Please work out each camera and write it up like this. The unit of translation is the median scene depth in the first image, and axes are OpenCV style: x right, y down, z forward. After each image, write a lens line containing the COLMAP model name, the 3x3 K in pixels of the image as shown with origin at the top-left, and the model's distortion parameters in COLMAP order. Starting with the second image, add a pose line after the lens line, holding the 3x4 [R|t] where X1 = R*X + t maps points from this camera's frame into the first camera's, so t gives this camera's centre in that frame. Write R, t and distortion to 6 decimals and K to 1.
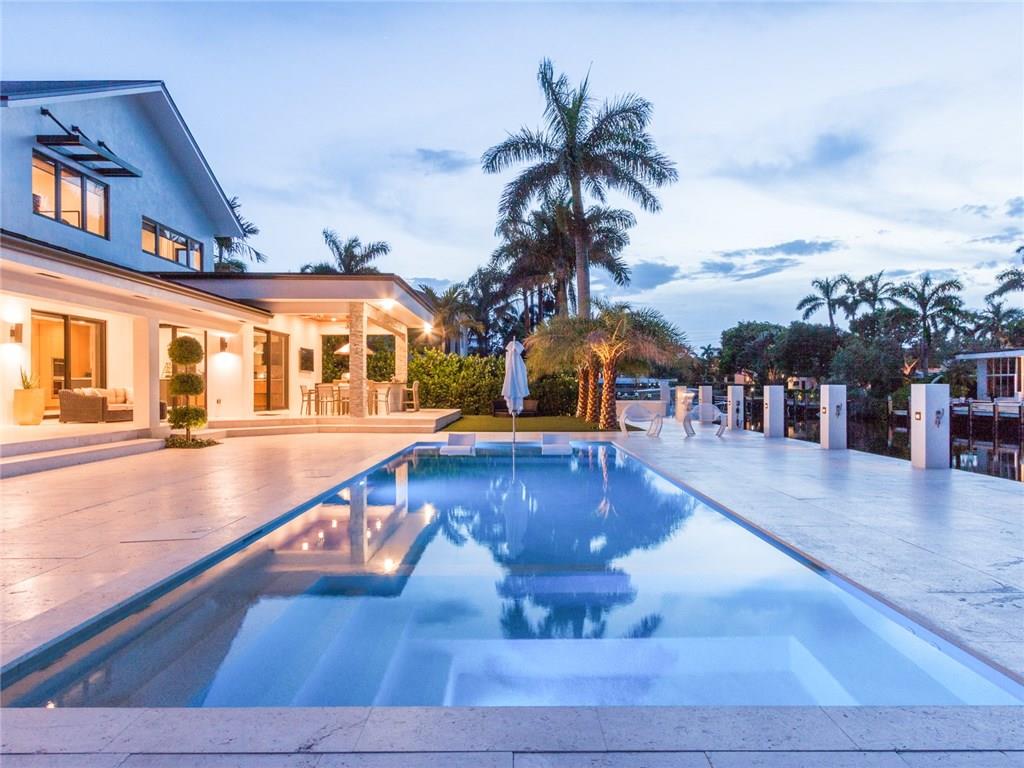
lens RADIAL K [[669.7, 0, 514.8], [0, 669.7, 386.7], [0, 0, 1]] dist [0.005235, 0.001629]
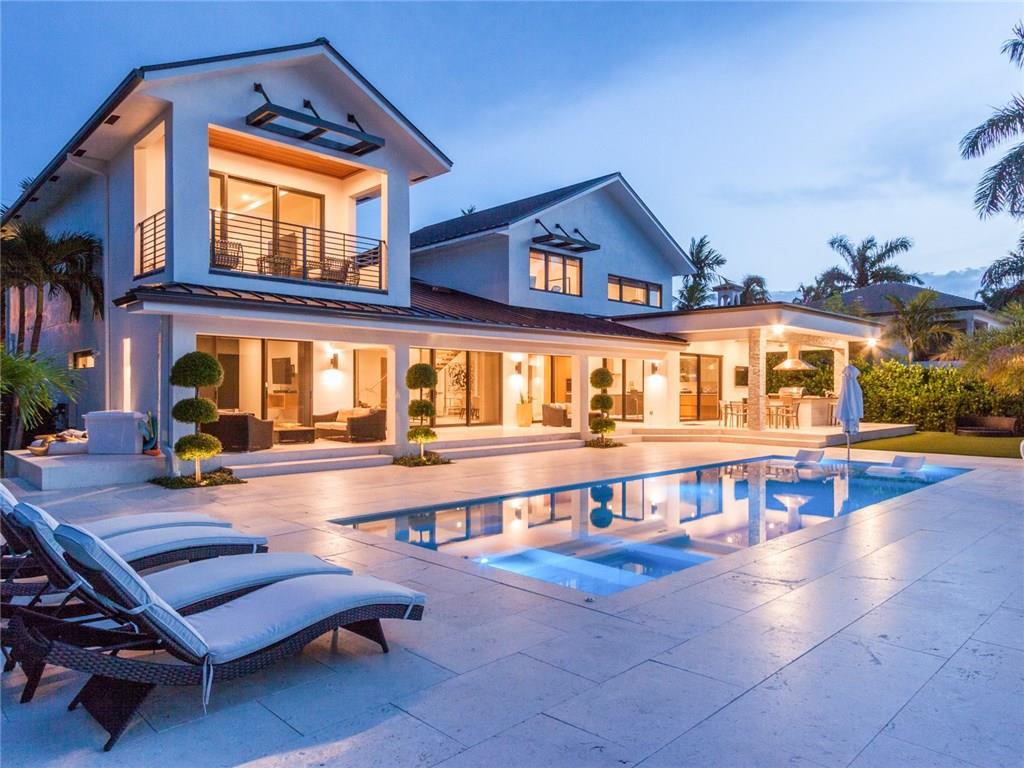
lens RADIAL K [[669.7, 0, 514.8], [0, 669.7, 386.7], [0, 0, 1]] dist [0.005235, 0.001629]
pose [[0.703614, -0.002888, -0.710577, 0.282415], [-0.001238, 0.999985, -0.005290, -0.021155], [0.710582, 0.004601, 0.703600, -0.085933]]
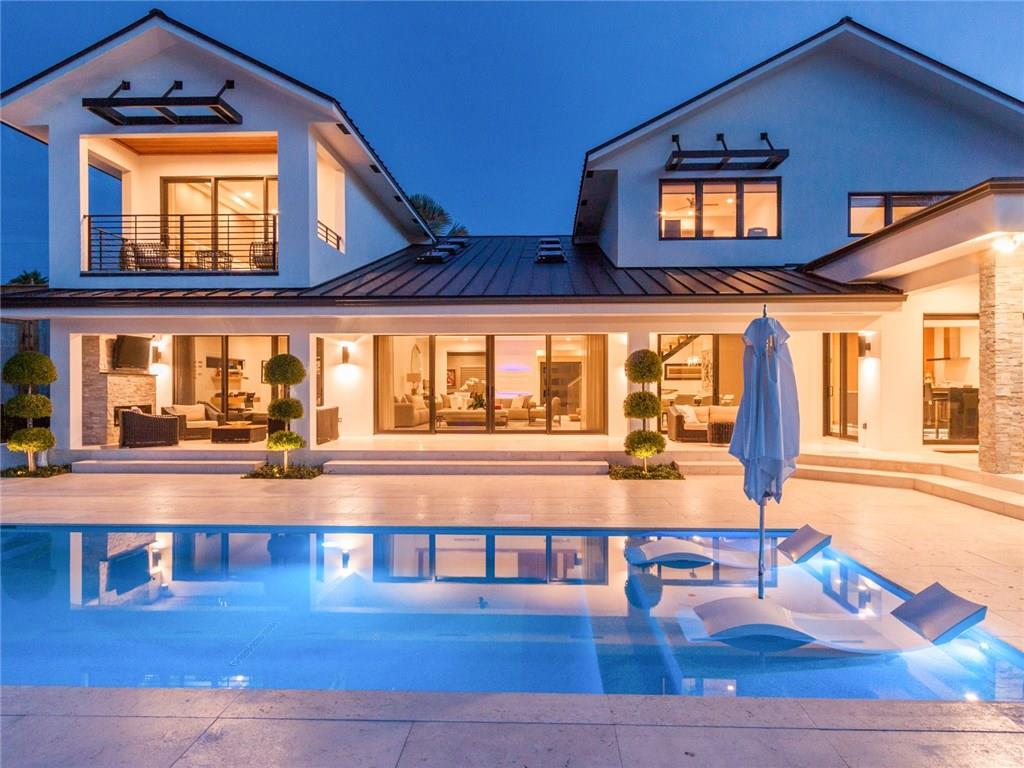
lens RADIAL K [[669.7, 0, 514.8], [0, 669.7, 386.7], [0, 0, 1]] dist [0.005235, 0.001629]
pose [[-0.034604, 0.000726, -0.999401, 0.286317], [0.001483, 0.999999, 0.000676, -0.020980], [0.999400, -0.001458, -0.034605, 0.645100]]
